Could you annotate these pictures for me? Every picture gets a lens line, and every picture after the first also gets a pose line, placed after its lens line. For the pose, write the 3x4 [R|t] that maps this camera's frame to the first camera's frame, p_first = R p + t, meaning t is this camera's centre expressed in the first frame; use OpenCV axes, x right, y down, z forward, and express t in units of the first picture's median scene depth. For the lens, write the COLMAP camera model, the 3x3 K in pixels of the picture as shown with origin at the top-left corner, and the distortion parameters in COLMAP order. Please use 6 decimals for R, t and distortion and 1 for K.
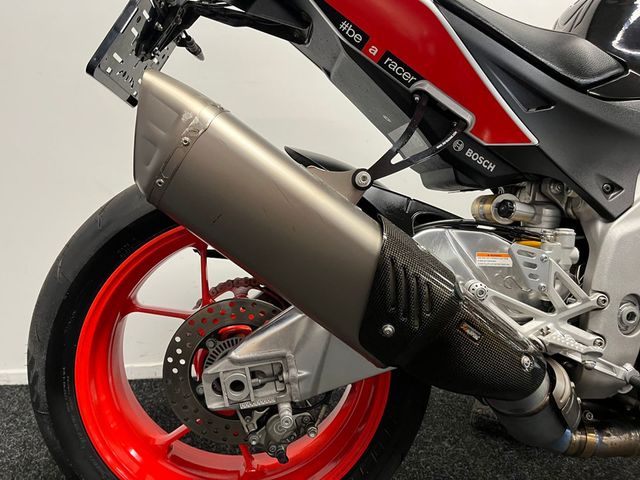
lens RADIAL K [[484.8, 0, 314.9], [0, 484.8, 236.4], [0, 0, 1]] dist [0.079898, -0.109245]
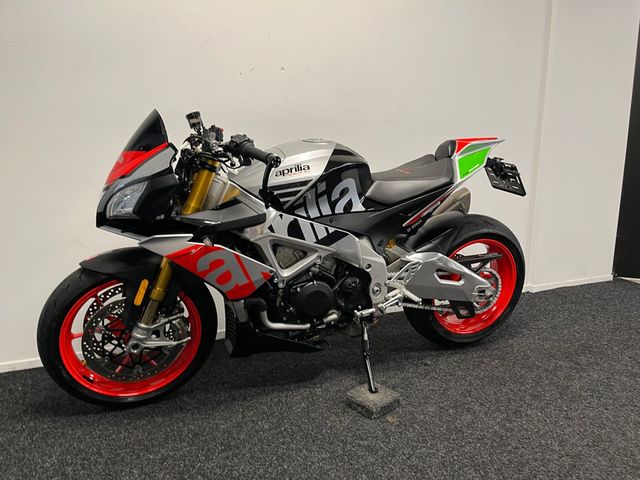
lens RADIAL K [[484.8, 0, 325.7], [0, 484.8, 242.8], [0, 0, 1]] dist [0.079898, -0.109245]
pose [[0.968812, -0.061439, 0.240058, -0.057061], [0.049639, 0.997257, 0.054903, -0.263963], [-0.242773, -0.041275, 0.969205, -1.404344]]
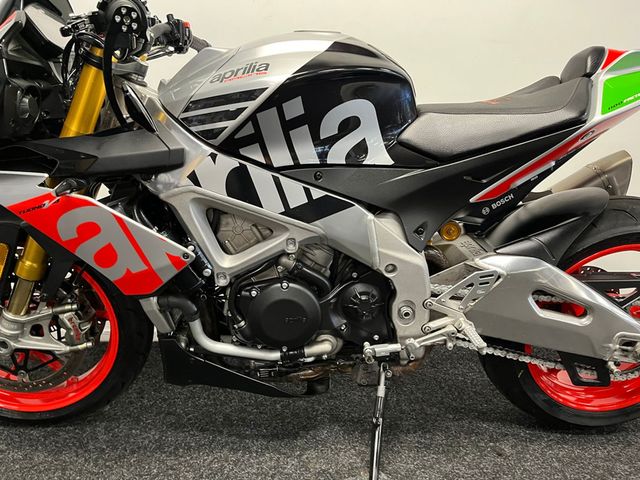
lens RADIAL K [[484.8, 0, 316.0], [0, 484.8, 240.2], [0, 0, 1]] dist [0.079898, -0.109245]
pose [[0.996531, 0.042861, -0.071330, 0.692266], [-0.037577, 0.996561, 0.073849, -0.158717], [0.074250, -0.070912, 0.994715, -0.331936]]
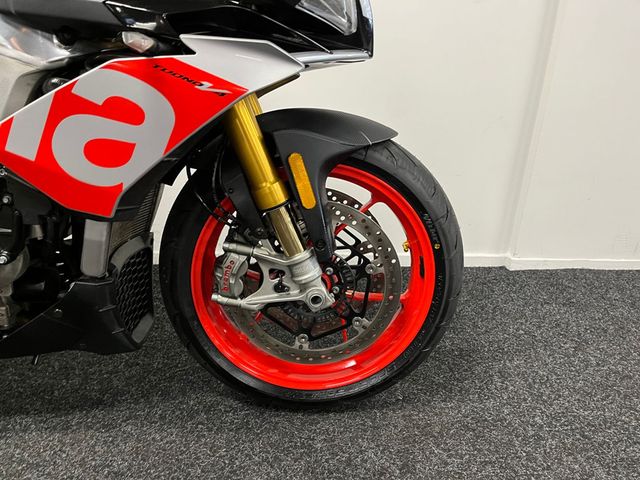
lens RADIAL K [[484.8, 0, 317.9], [0, 484.8, 241.9], [0, 0, 1]] dist [0.079898, -0.109245]
pose [[0.997363, 0.057975, -0.043653, 1.973463], [-0.046762, 0.973387, 0.224348, -0.113124], [0.055498, -0.221715, 0.973531, 0.049609]]
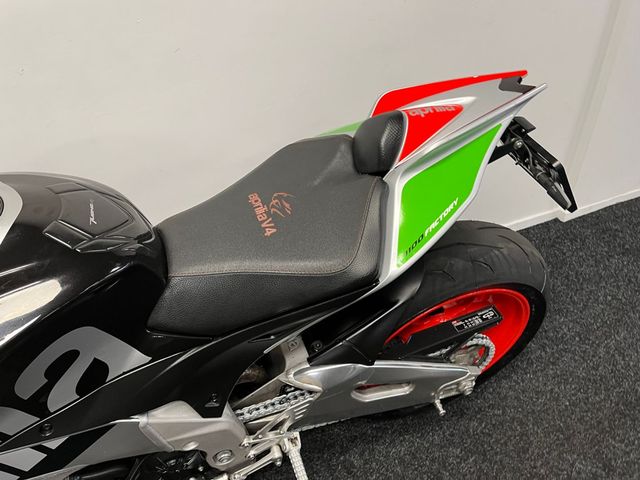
lens RADIAL K [[484.8, 0, 315.2], [0, 484.8, 239.5], [0, 0, 1]] dist [0.079898, -0.109245]
pose [[0.974303, -0.196197, 0.110637, 1.094733], [0.110451, 0.844242, 0.524458, -1.036212], [-0.196302, -0.498761, 0.844218, 0.299158]]
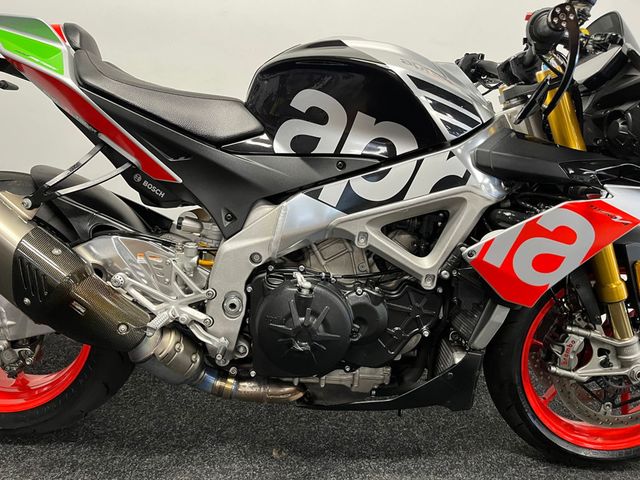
lens RADIAL K [[484.8, 0, 316.3], [0, 484.8, 238.1], [0, 0, 1]] dist [0.079898, -0.109245]
pose [[0.992048, 0.084664, -0.093123, 1.010476], [-0.075774, 0.992572, 0.095182, -0.196465], [0.100490, -0.087369, 0.991095, -0.399196]]
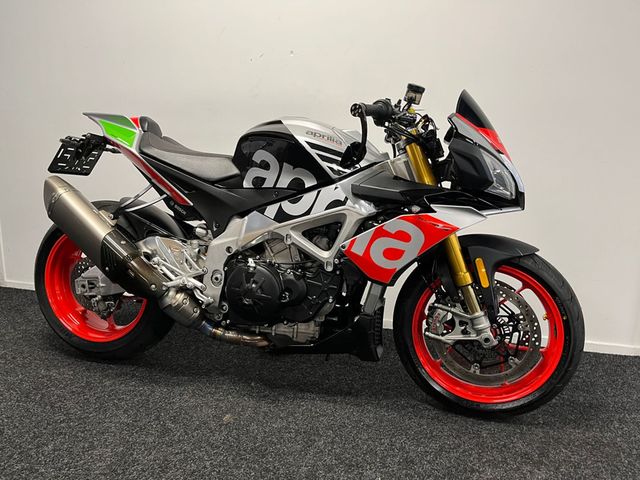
lens RADIAL K [[484.8, 0, 315.7], [0, 484.8, 238.8], [0, 0, 1]] dist [0.079898, -0.109245]
pose [[0.933212, 0.088561, -0.348240, 1.932162], [-0.079753, 0.996029, 0.039578, -0.170922], [0.350362, -0.009162, 0.936569, -1.096161]]
